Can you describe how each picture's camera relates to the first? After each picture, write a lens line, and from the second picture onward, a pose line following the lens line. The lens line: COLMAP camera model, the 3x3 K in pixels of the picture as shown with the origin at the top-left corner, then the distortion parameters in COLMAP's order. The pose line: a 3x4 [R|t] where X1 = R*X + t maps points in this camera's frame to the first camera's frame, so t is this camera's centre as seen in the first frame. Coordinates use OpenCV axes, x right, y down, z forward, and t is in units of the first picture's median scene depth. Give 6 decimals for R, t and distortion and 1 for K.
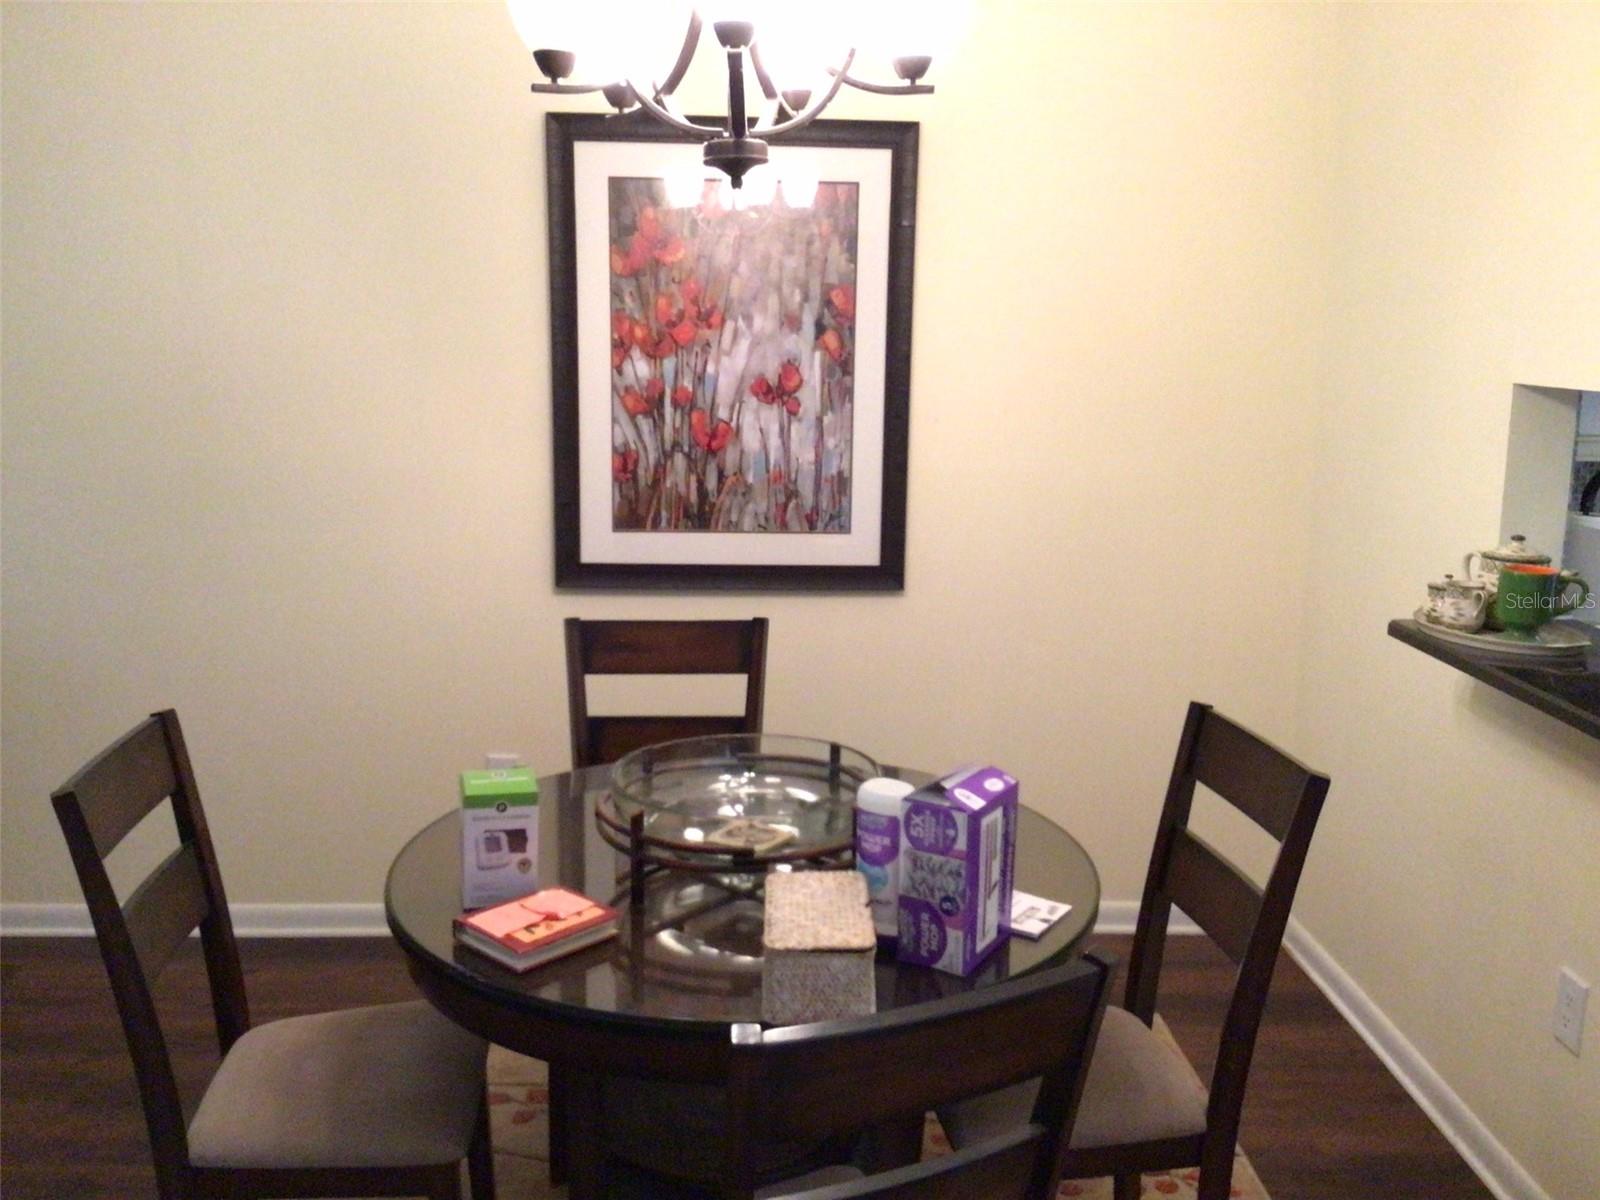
lens RADIAL K [[1446.8, 0, 801.3], [0, 1446.8, 611.6], [0, 0, 1]] dist [0.081922, 0.000000]
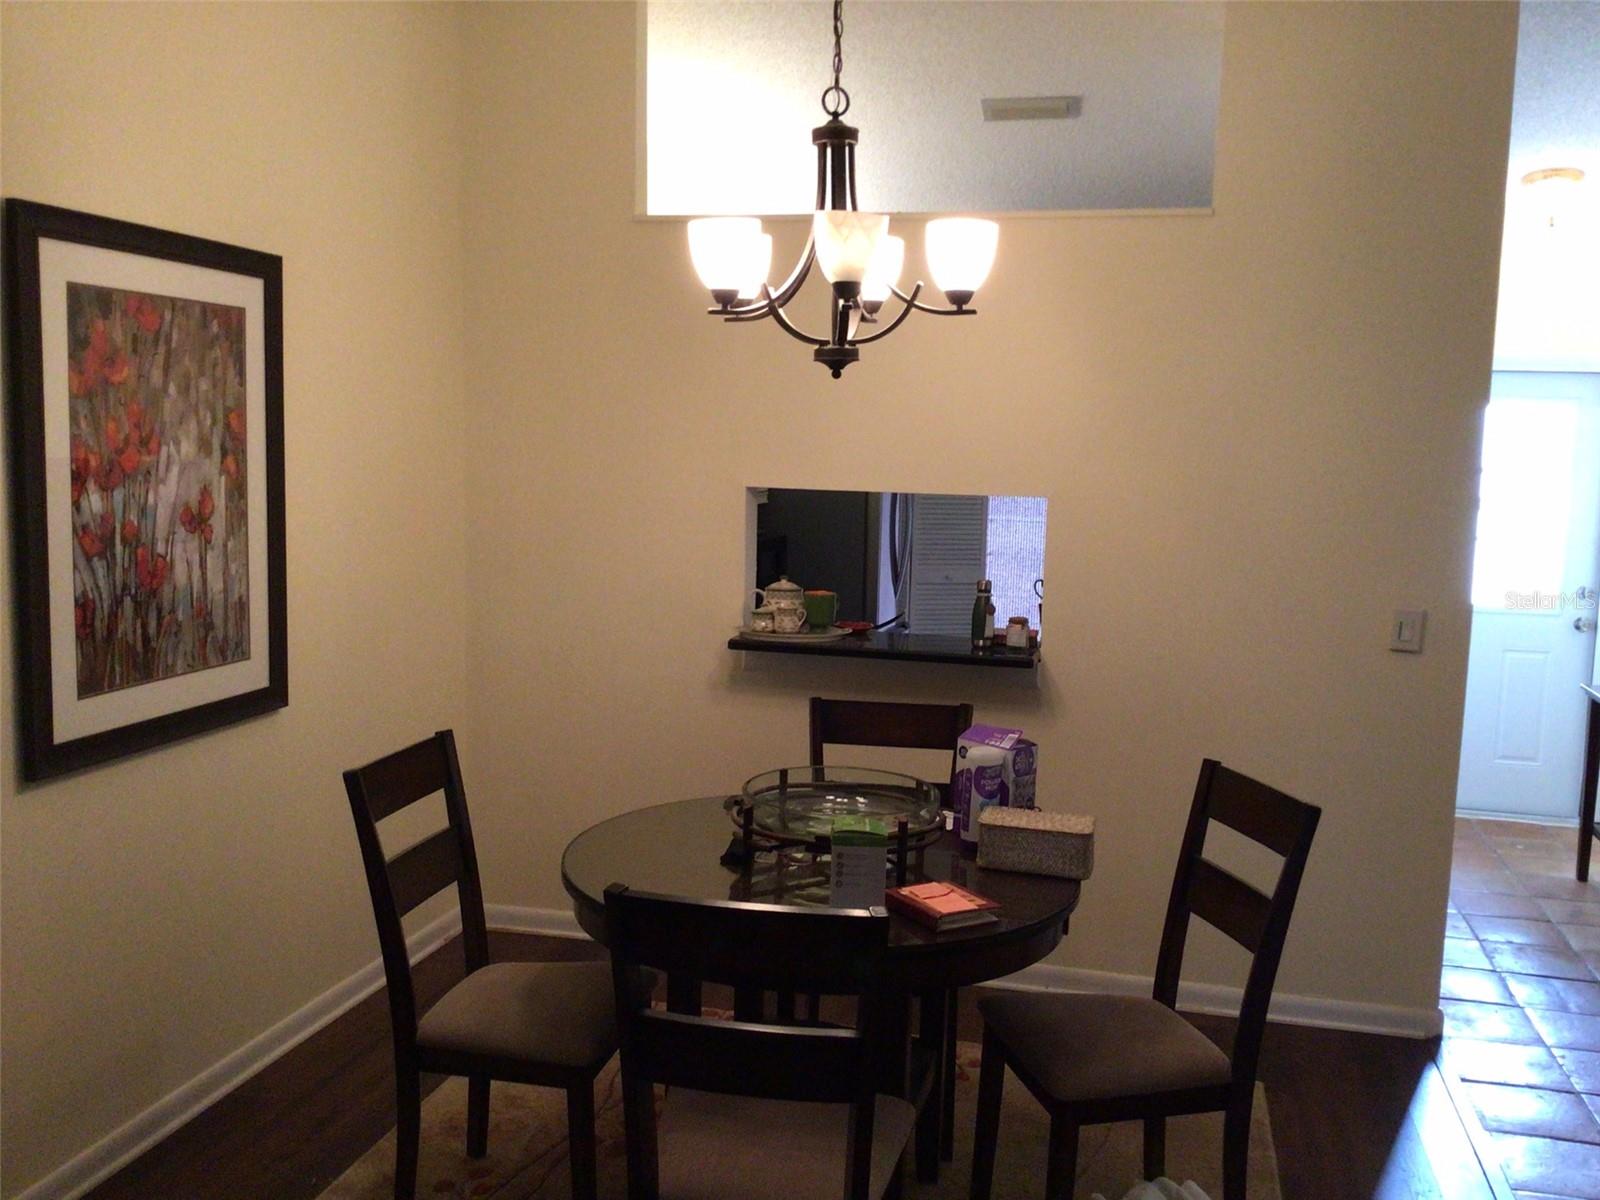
lens RADIAL K [[1446.8, 0, 802.6], [0, 1446.8, 590.2], [0, 0, 1]] dist [0.081922, 0.000000]
pose [[0.316626, -0.110131, 0.942136, -0.790481], [0.165428, 0.984427, 0.059479, -0.099193], [-0.934014, 0.137023, 0.329913, 0.332710]]
